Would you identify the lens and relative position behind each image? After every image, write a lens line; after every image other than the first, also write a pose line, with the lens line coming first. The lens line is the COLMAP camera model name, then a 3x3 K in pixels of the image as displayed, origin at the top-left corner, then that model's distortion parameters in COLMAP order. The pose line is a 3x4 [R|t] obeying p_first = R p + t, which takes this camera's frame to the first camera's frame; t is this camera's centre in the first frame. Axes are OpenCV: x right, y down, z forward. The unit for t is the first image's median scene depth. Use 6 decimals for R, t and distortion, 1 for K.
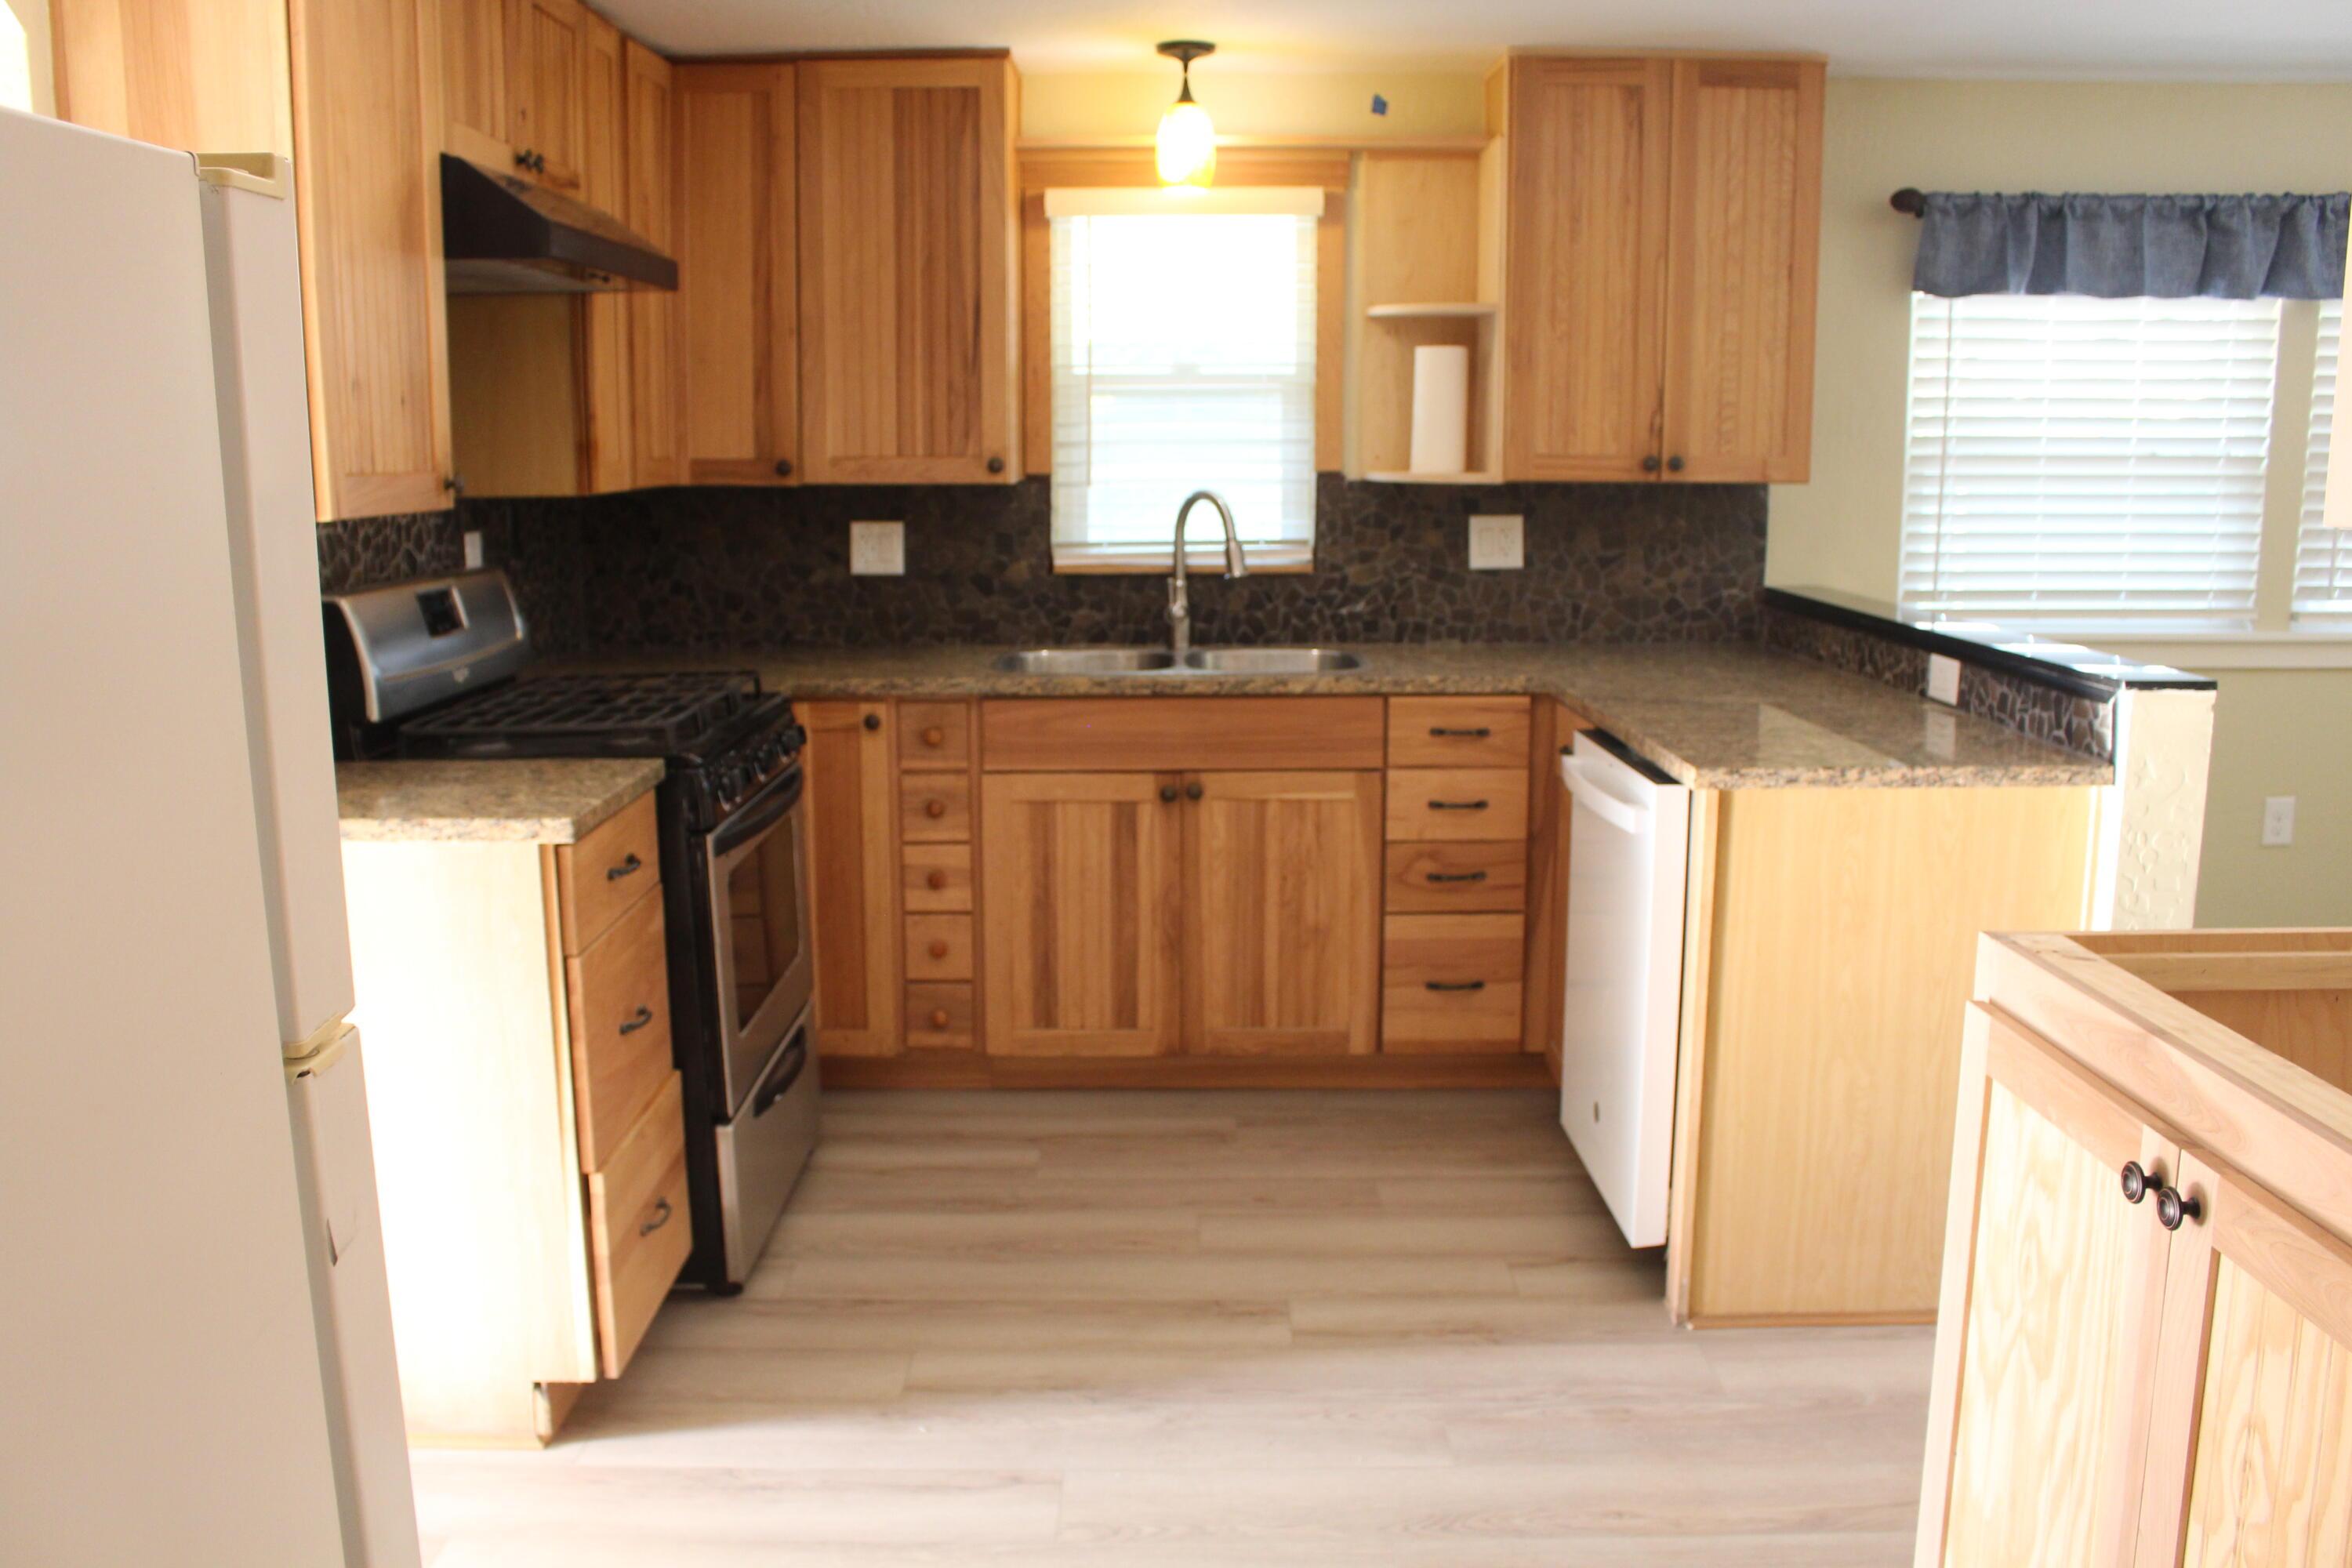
lens RADIAL K [[1939.0, 0, 1159.8], [0, 1939.0, 779.2], [0, 0, 1]] dist [-0.157305, 0.129166]
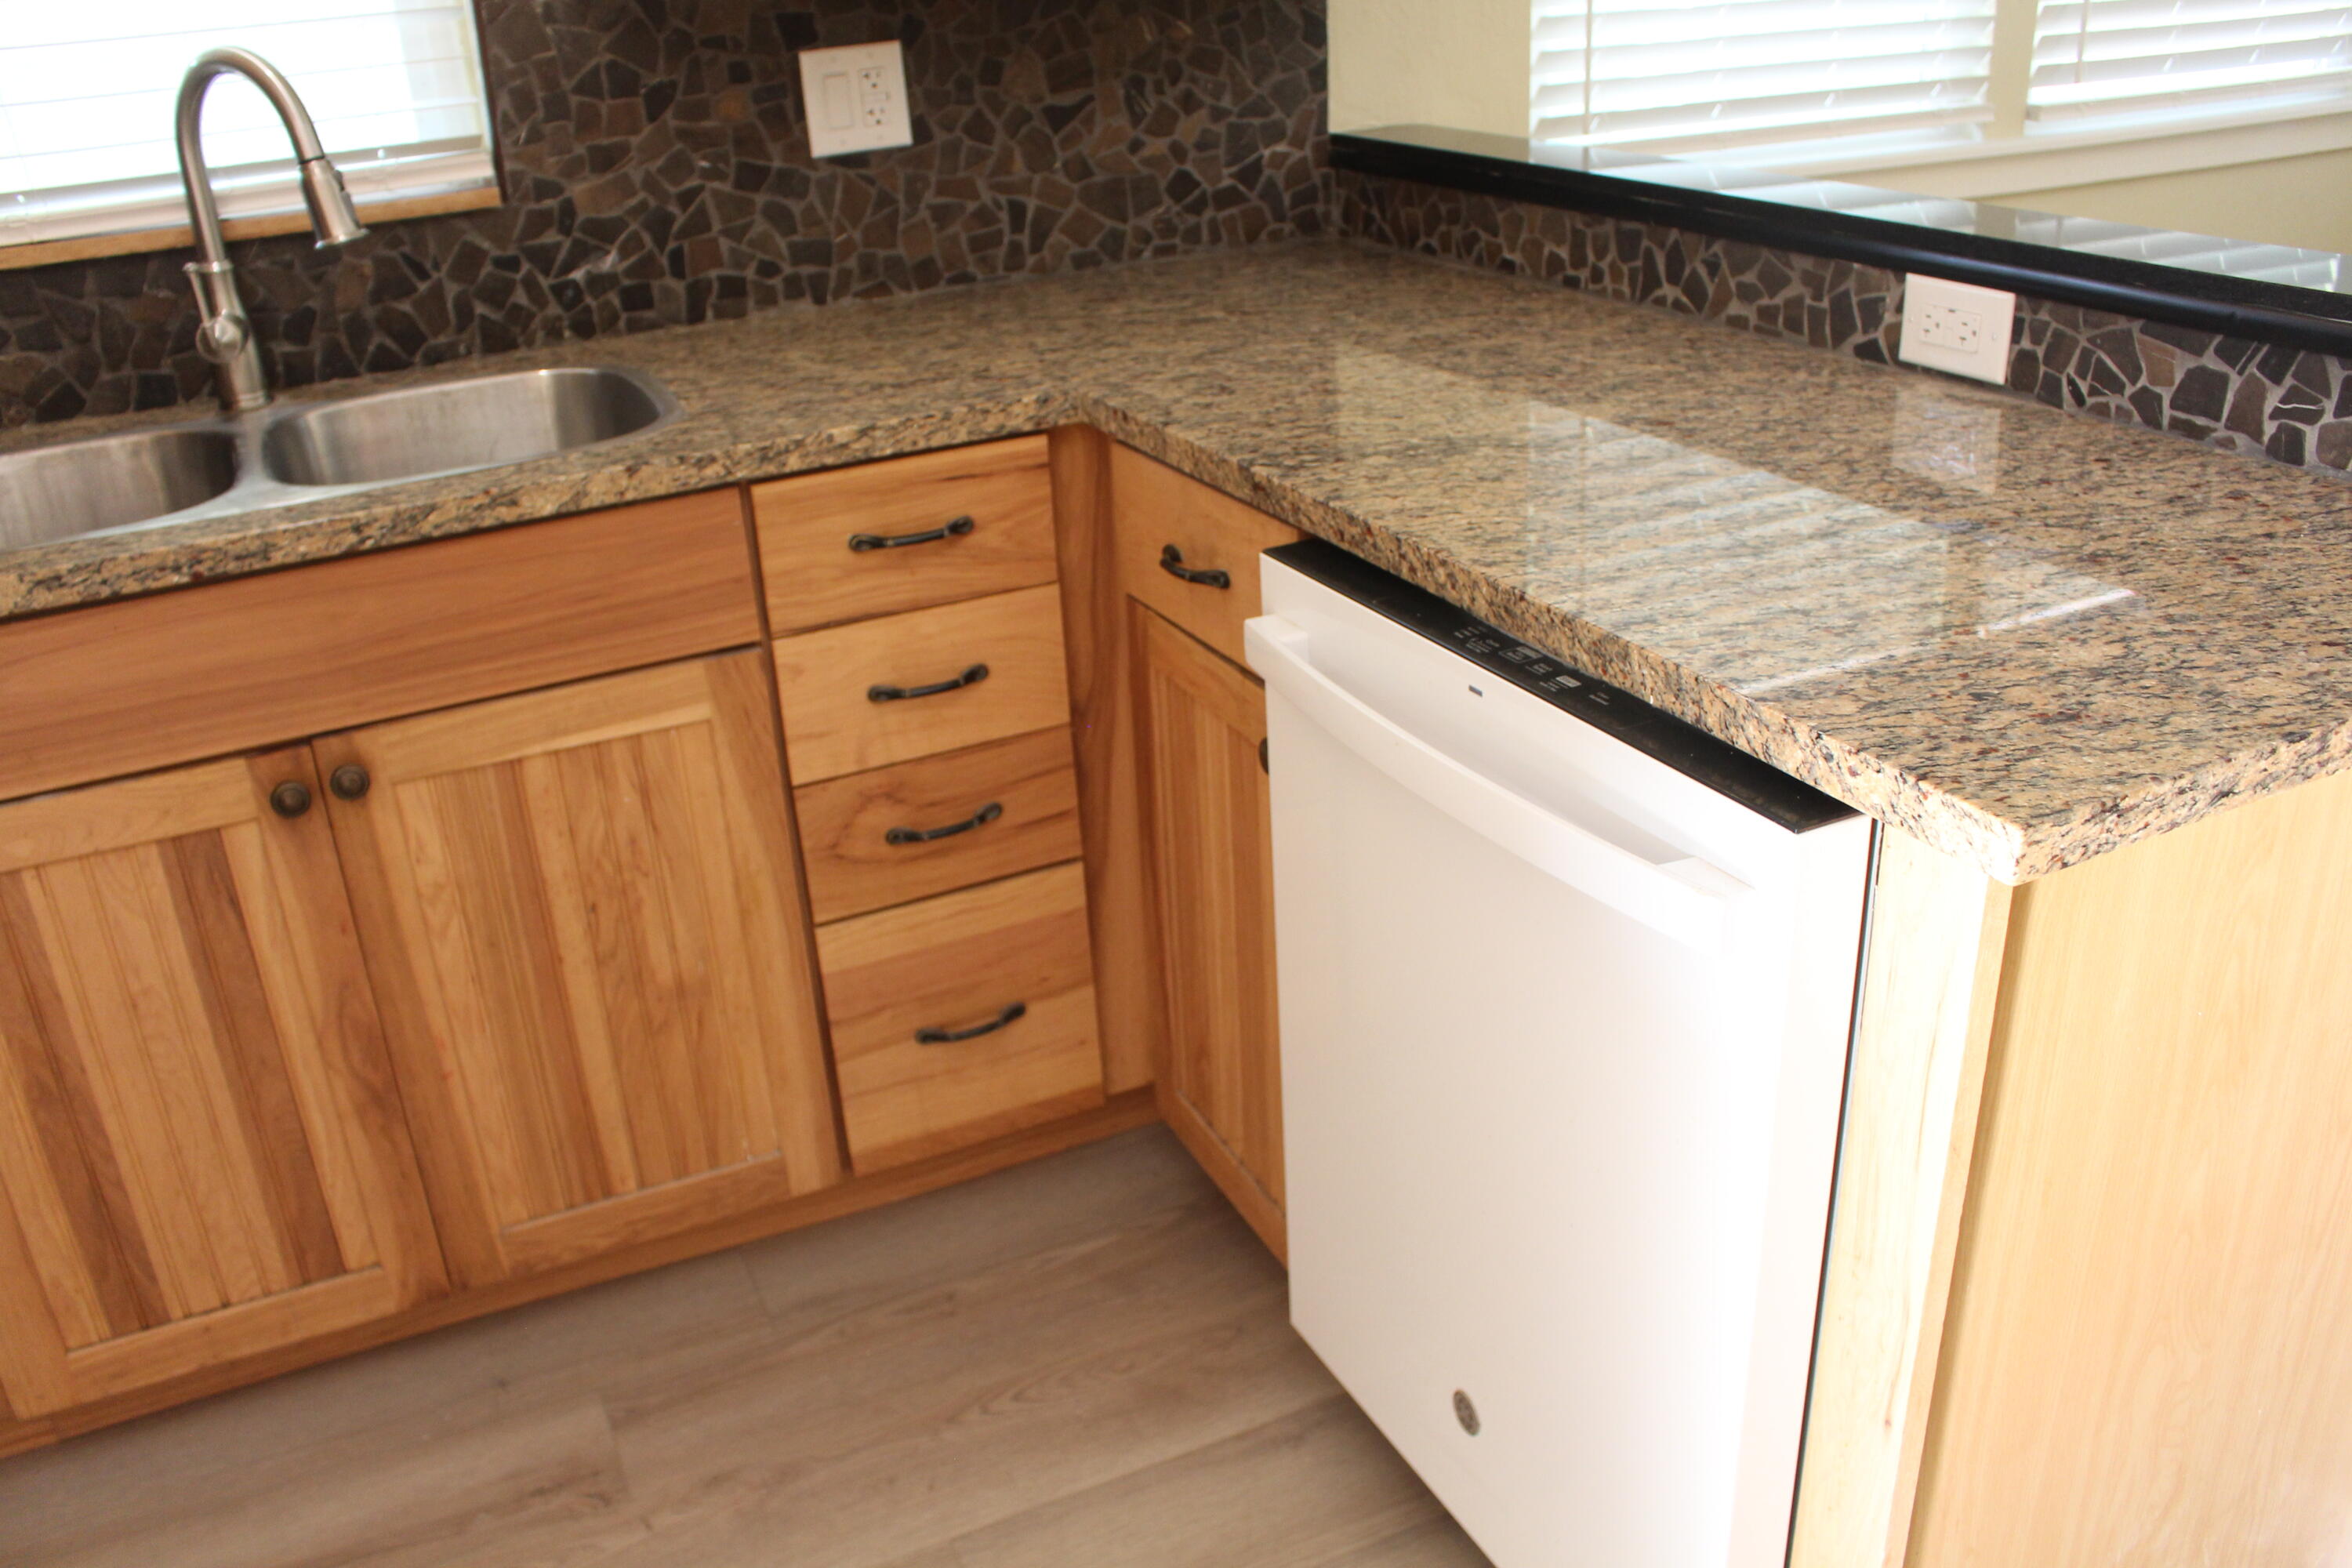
lens RADIAL K [[1939.0, 0, 1159.6], [0, 1939.0, 795.5], [0, 0, 1]] dist [-0.157305, 0.129166]
pose [[0.902814, -0.220280, 0.369329, 0.021723], [0.125094, 0.956228, 0.264538, -0.071253], [-0.411435, -0.192628, 0.890851, 0.496158]]
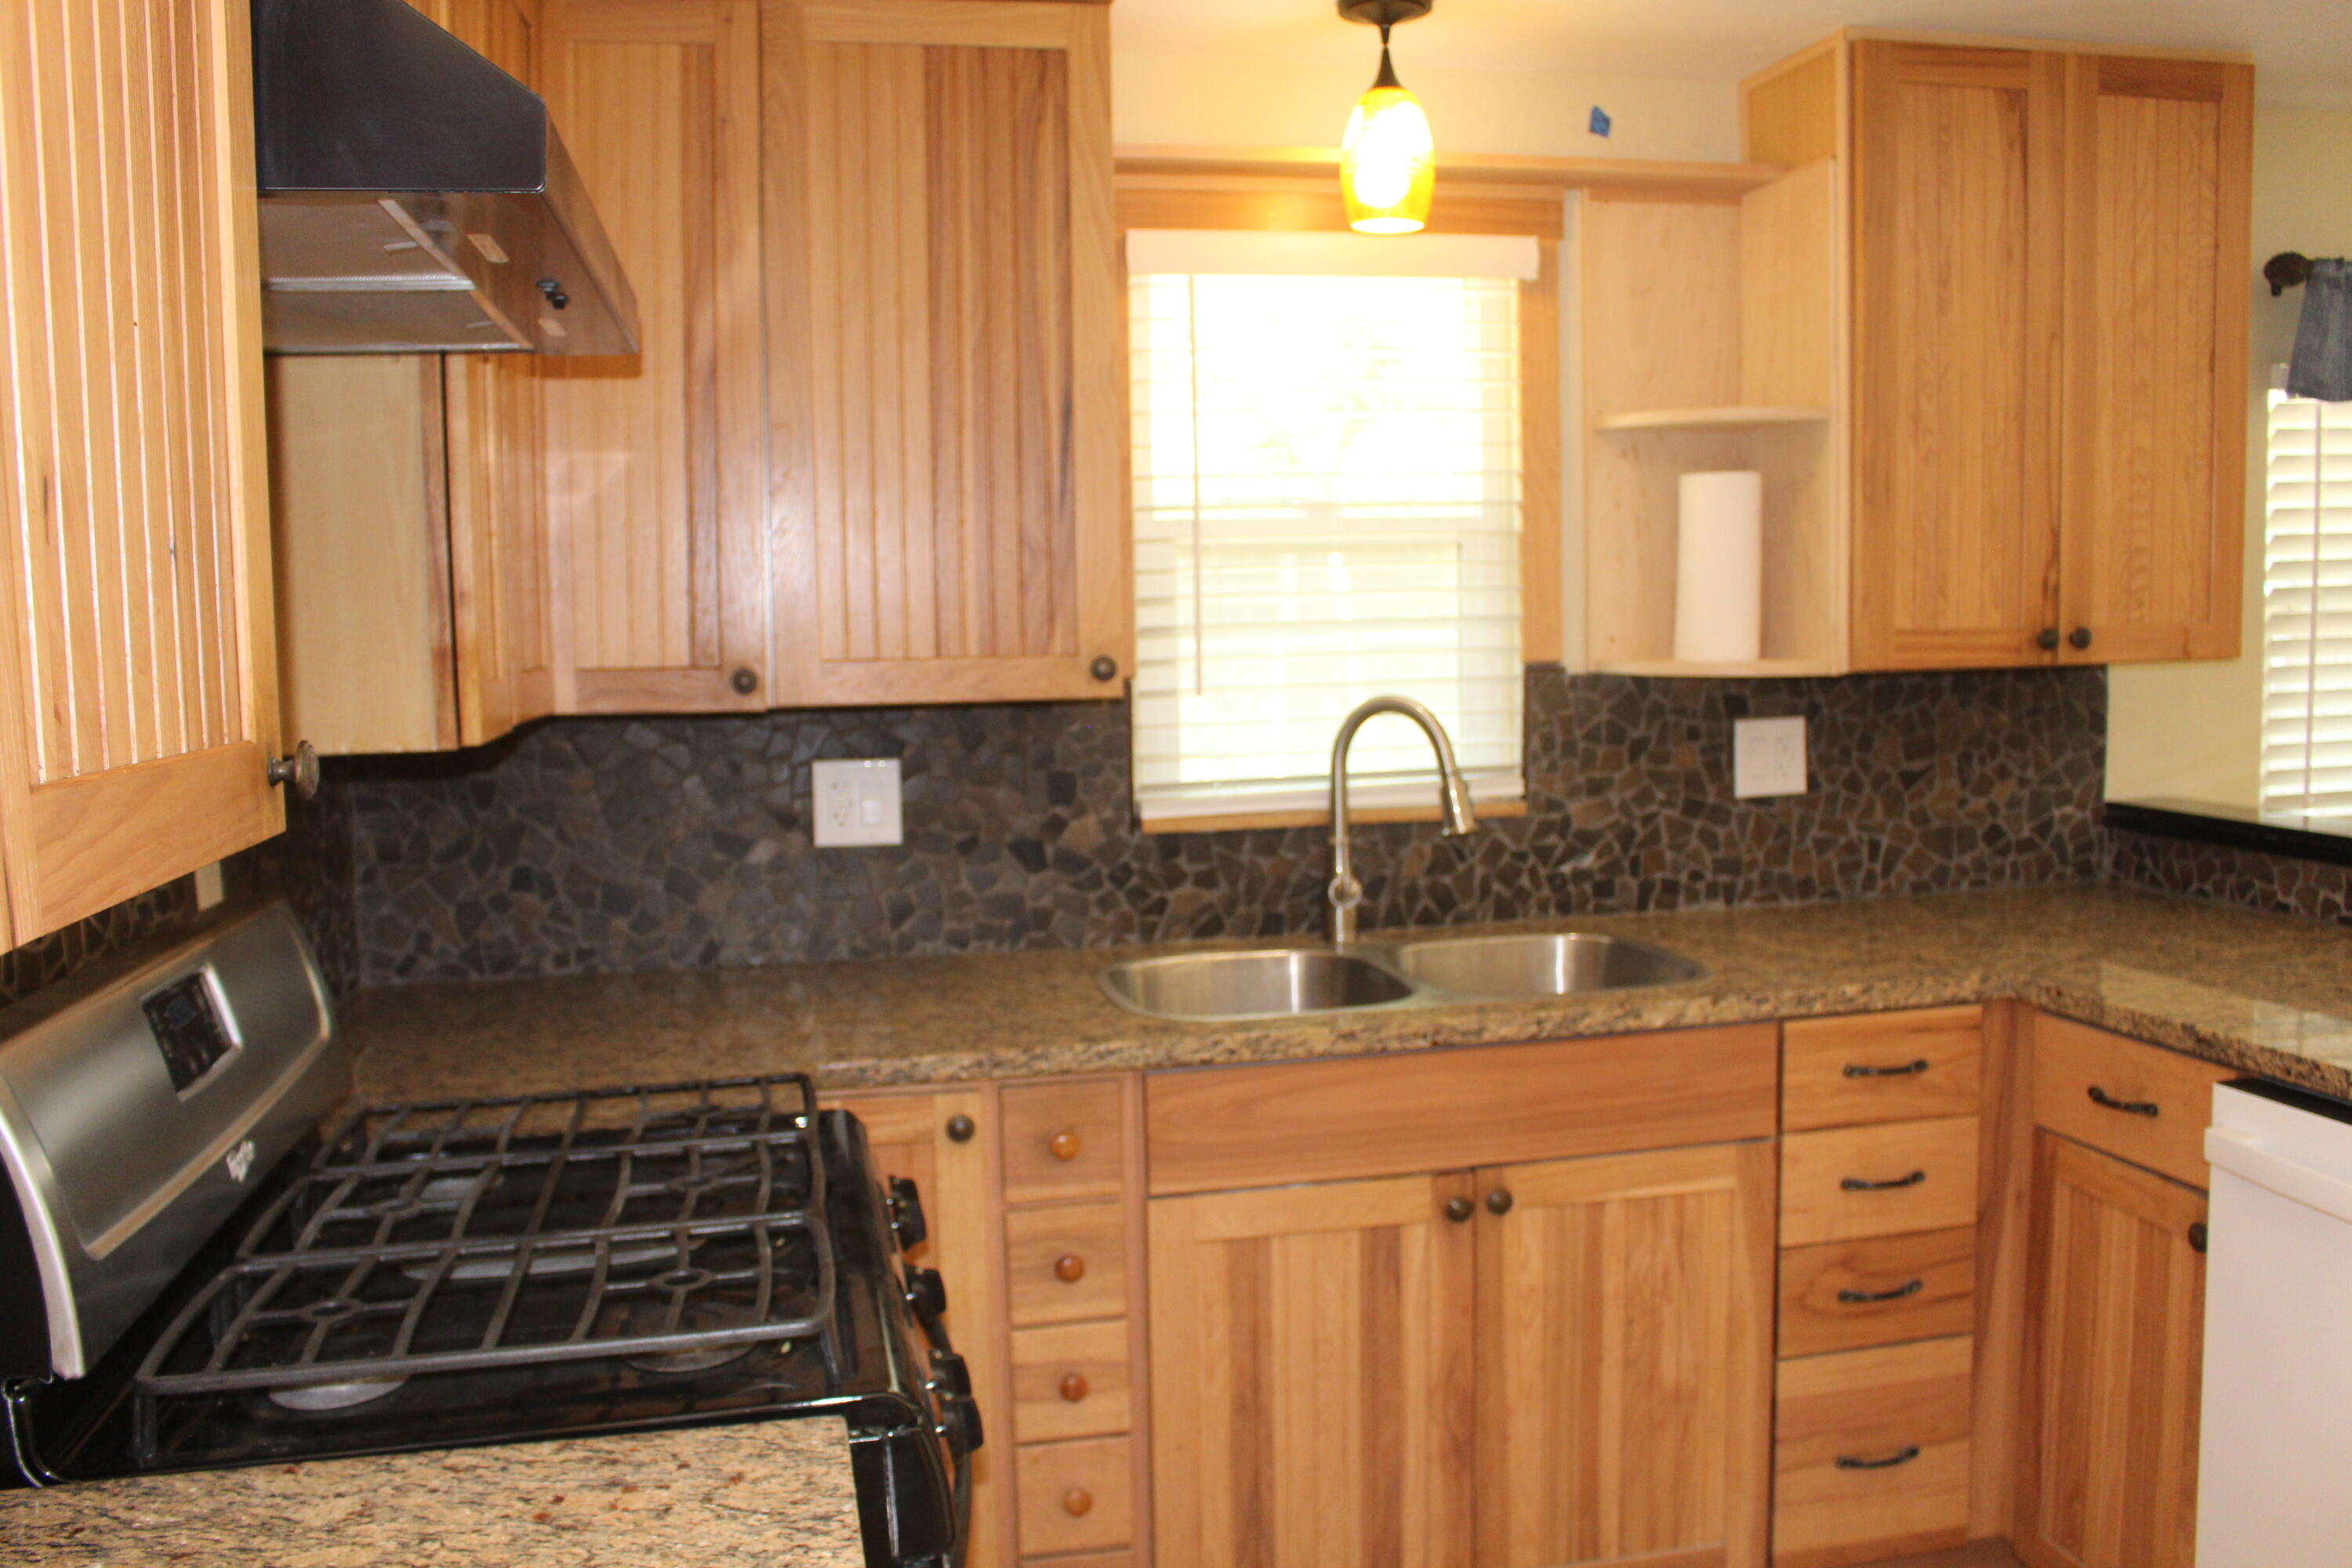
lens RADIAL K [[1939.0, 0, 1171.1], [0, 1939.0, 798.6], [0, 0, 1]] dist [-0.157305, 0.129166]
pose [[0.978892, -0.041373, 0.200147, -0.176985], [0.056750, 0.995810, -0.071710, -0.073059], [-0.196341, 0.081554, 0.977138, 0.384327]]
